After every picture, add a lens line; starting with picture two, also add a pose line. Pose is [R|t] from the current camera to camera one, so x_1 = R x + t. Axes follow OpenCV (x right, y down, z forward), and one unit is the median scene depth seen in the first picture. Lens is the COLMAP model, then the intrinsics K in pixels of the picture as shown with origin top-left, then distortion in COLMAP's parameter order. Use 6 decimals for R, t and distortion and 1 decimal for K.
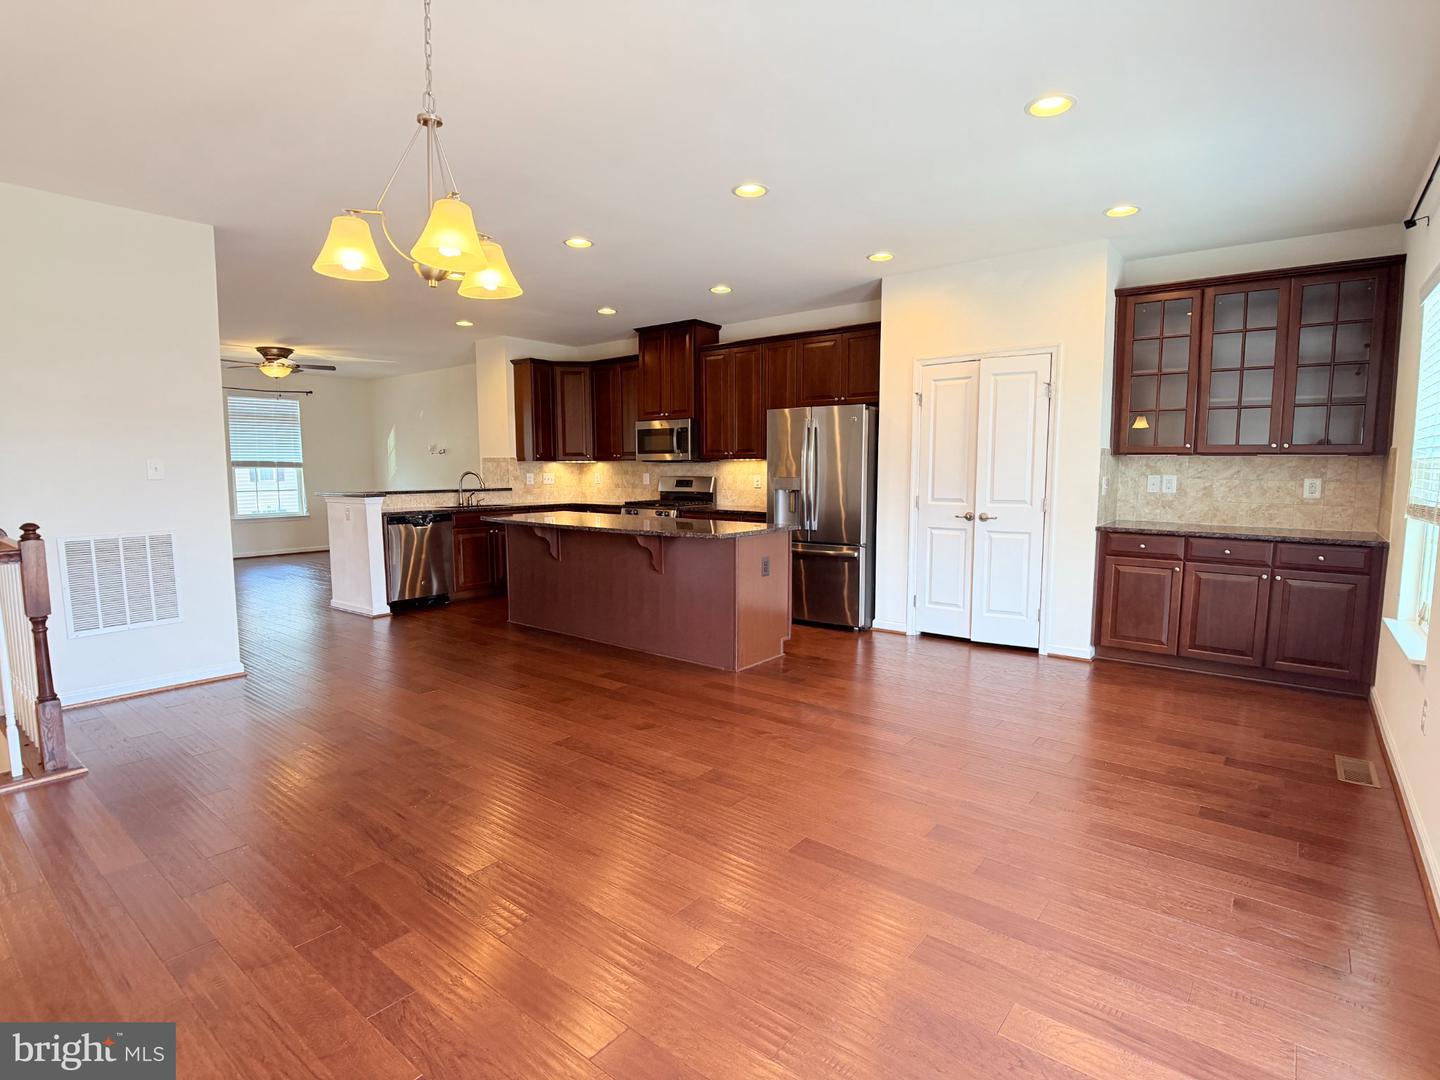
lens RADIAL K [[734.1, 0, 725.2], [0, 734.1, 543.0], [0, 0, 1]] dist [-0.021210, -0.000031]
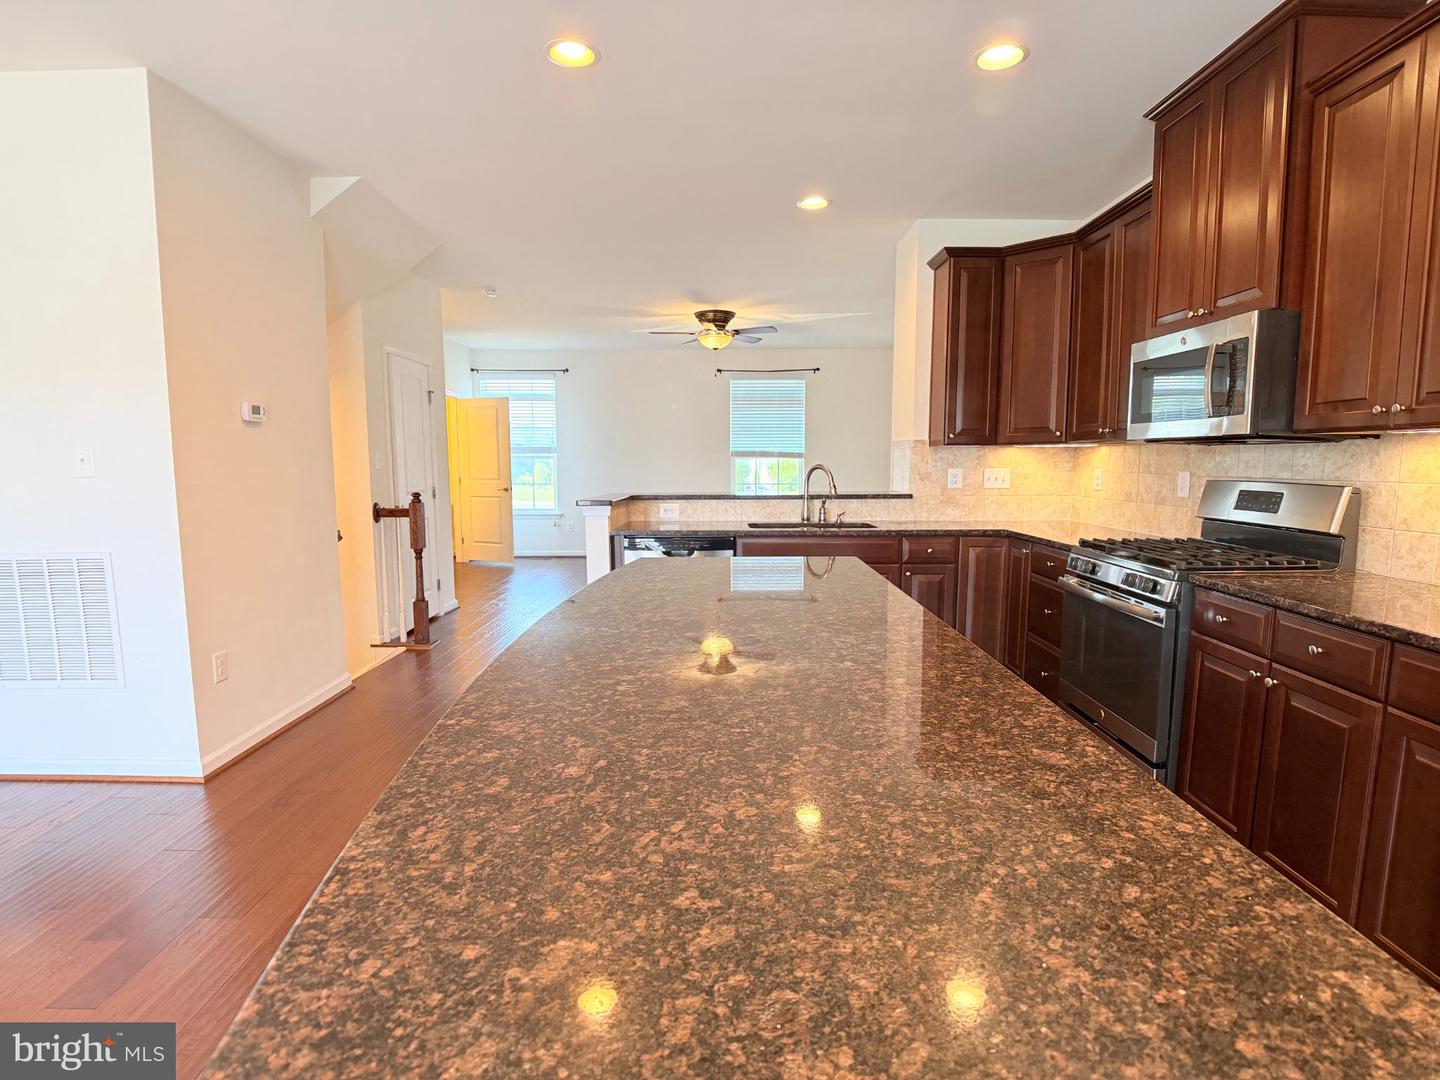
lens RADIAL K [[734.1, 0, 725.2], [0, 734.1, 543.0], [0, 0, 1]] dist [-0.021210, -0.000031]
pose [[0.613790, 0.088185, -0.784529, 0.063005], [-0.078801, 0.995623, 0.050262, -0.056008], [0.785527, 0.030971, 0.618052, 0.555186]]
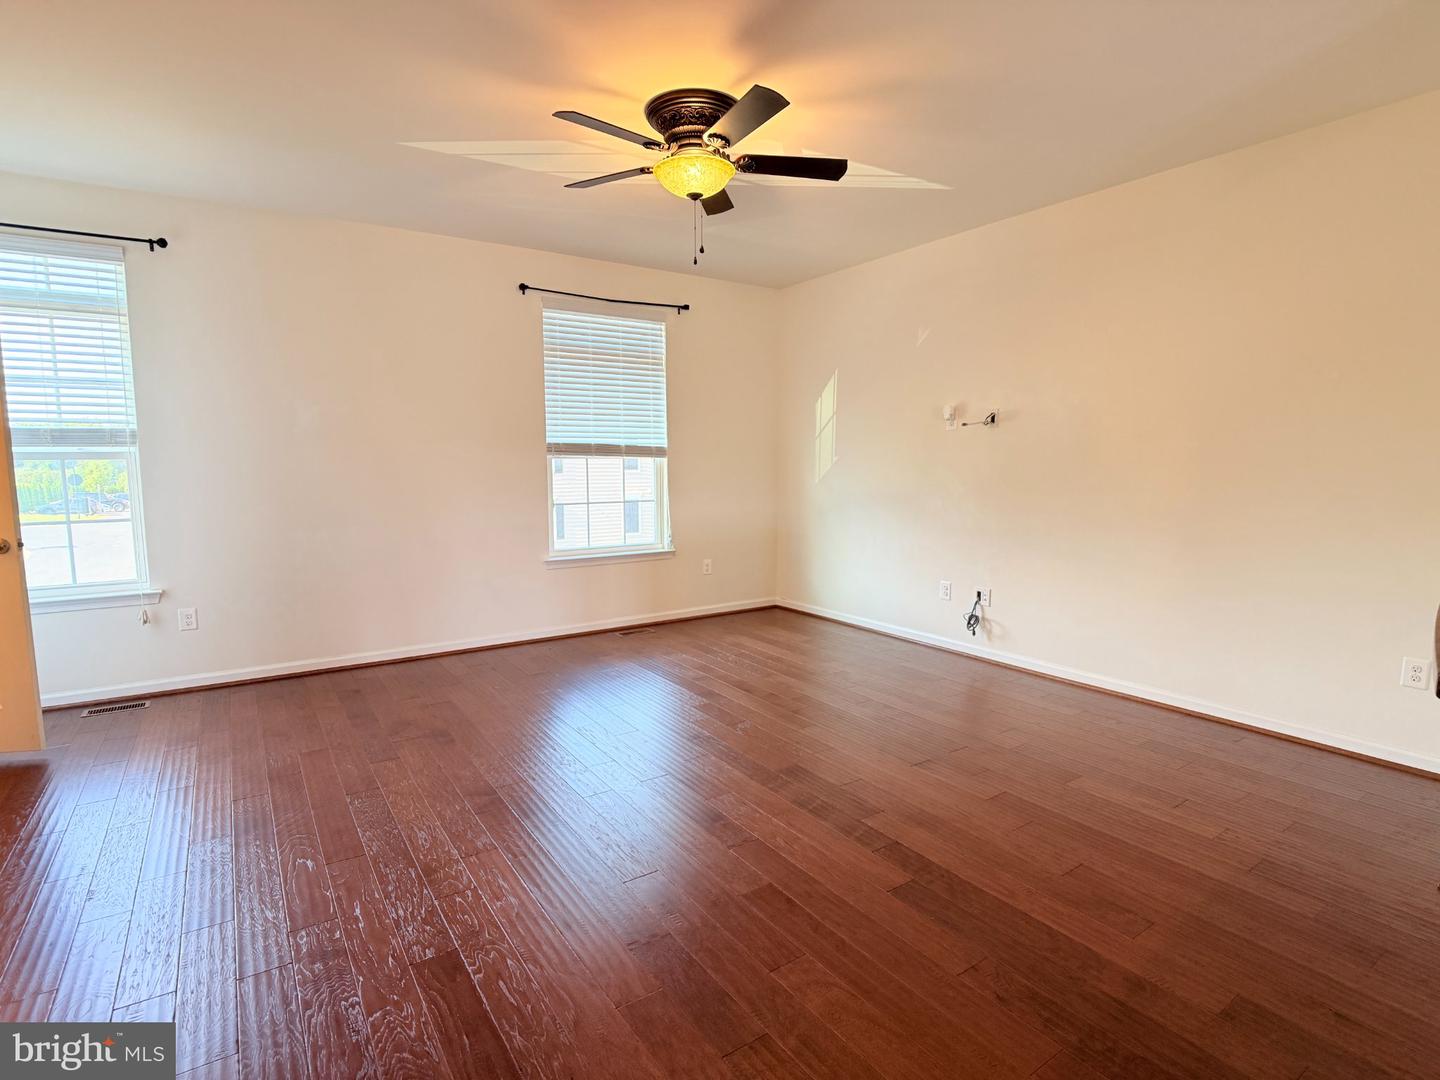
lens RADIAL K [[734.1, 0, 725.2], [0, 734.1, 543.0], [0, 0, 1]] dist [-0.021210, -0.000031]
pose [[0.949884, 0.036462, -0.310469, -0.528236], [-0.033652, 0.999330, 0.014406, -0.072471], [0.310786, -0.003236, 0.950474, 0.731478]]
